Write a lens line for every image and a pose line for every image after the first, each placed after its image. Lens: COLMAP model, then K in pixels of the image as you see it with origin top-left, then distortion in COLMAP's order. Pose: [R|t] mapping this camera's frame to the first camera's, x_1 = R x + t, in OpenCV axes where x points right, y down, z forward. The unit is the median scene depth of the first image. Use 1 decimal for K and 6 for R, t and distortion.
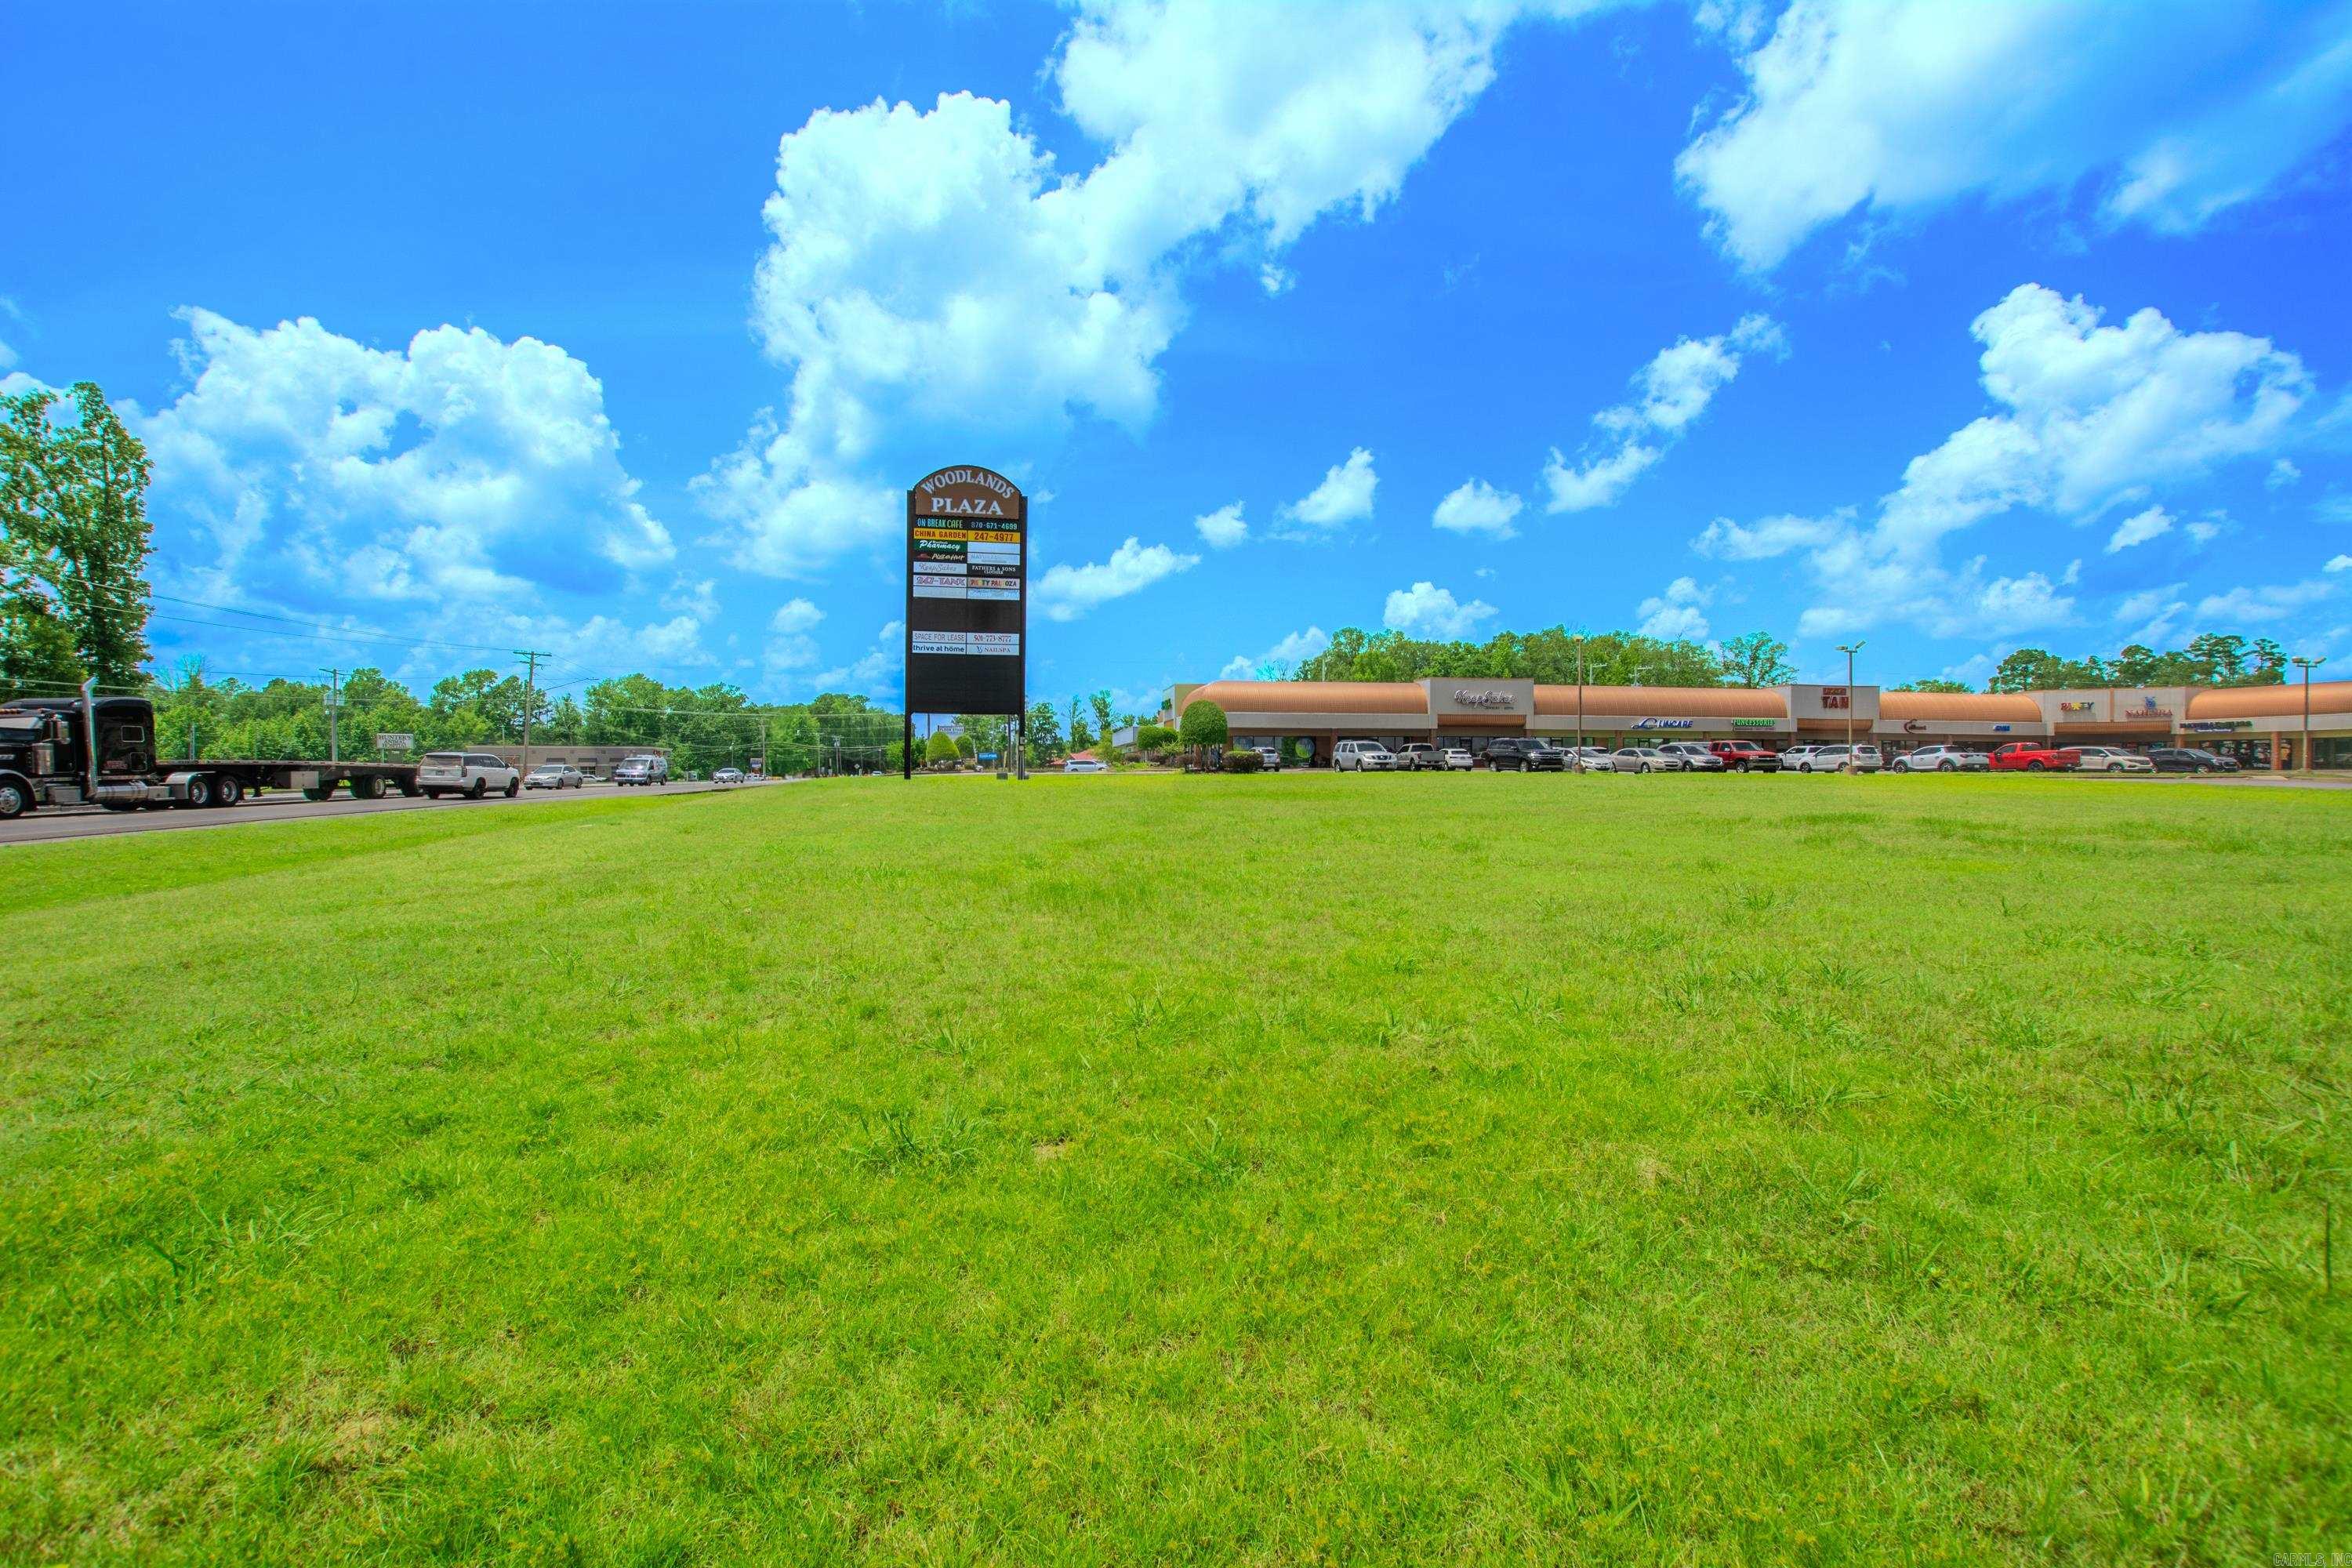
lens RADIAL K [[1056.4, 0, 1188.2], [0, 1056.4, 771.6], [0, 0, 1]] dist [-0.035818, 0.006257]
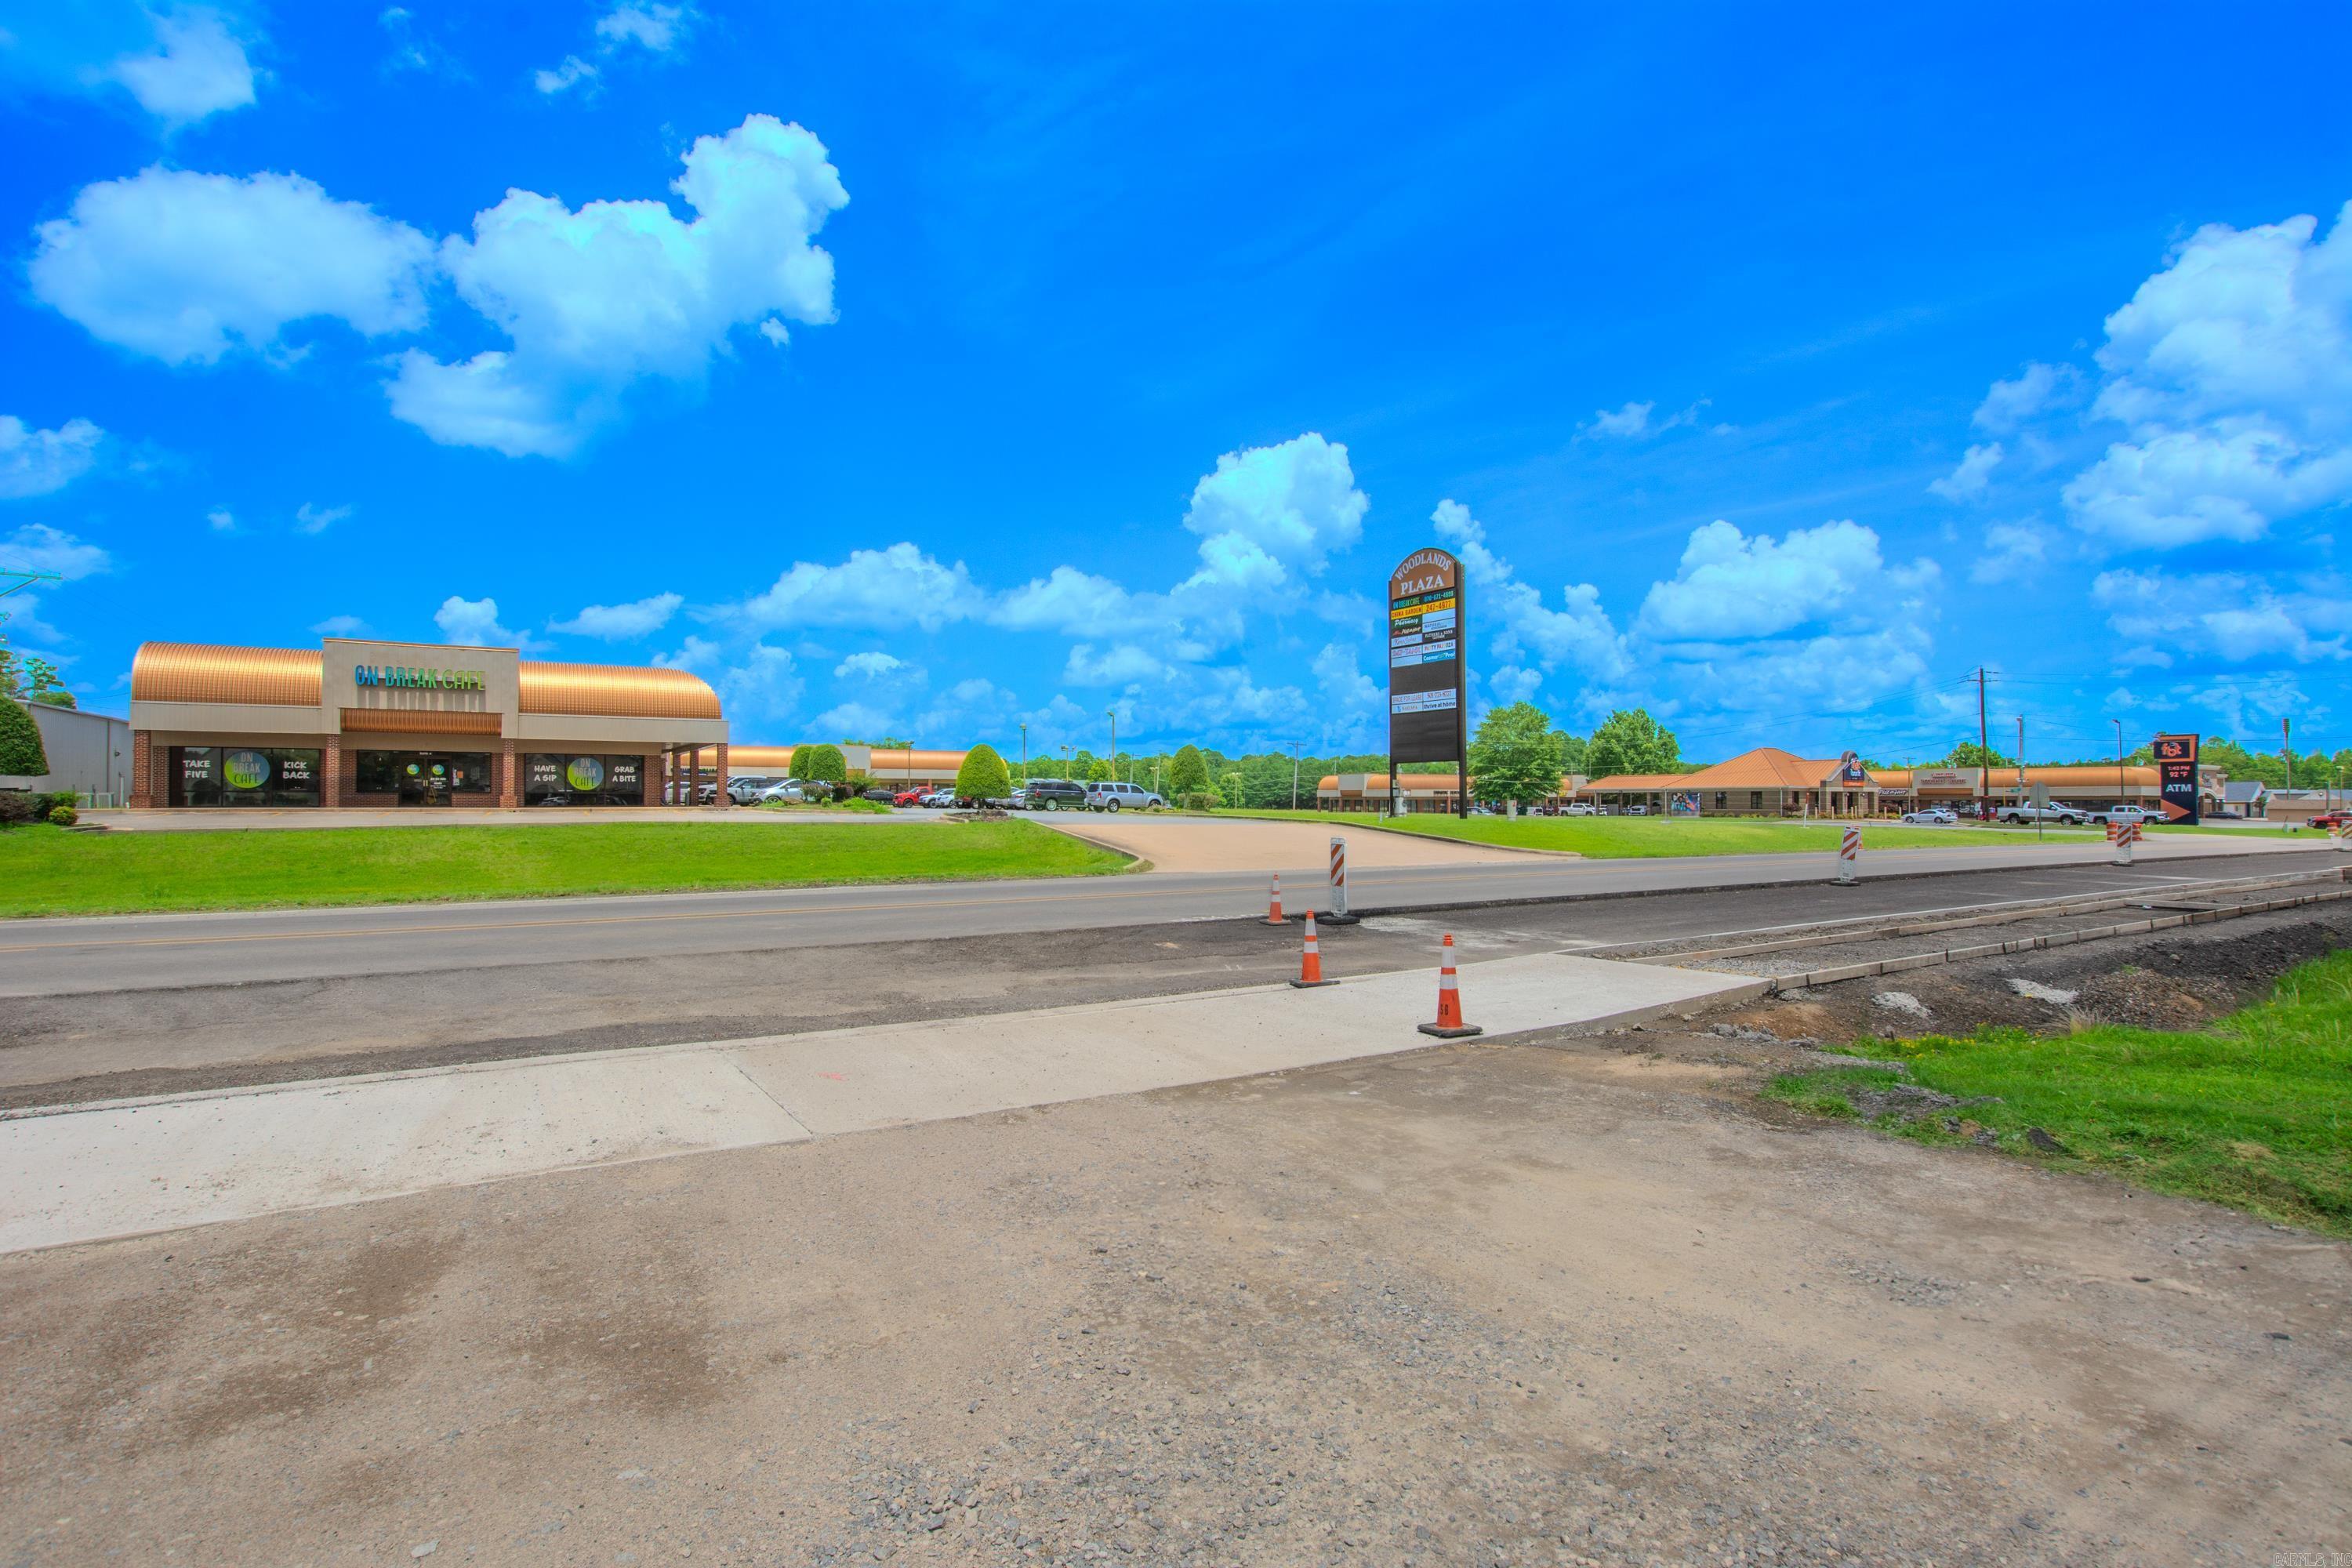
lens RADIAL K [[1131.6, 0, 1185.9], [0, 1131.6, 775.8], [0, 0, 1]] dist [0.003129, 0.000195]
pose [[0.381618, -0.030129, -0.923829, 0.867494], [-0.006119, 0.999364, -0.035120, 0.006360], [0.924300, 0.019055, 0.381191, 0.289203]]
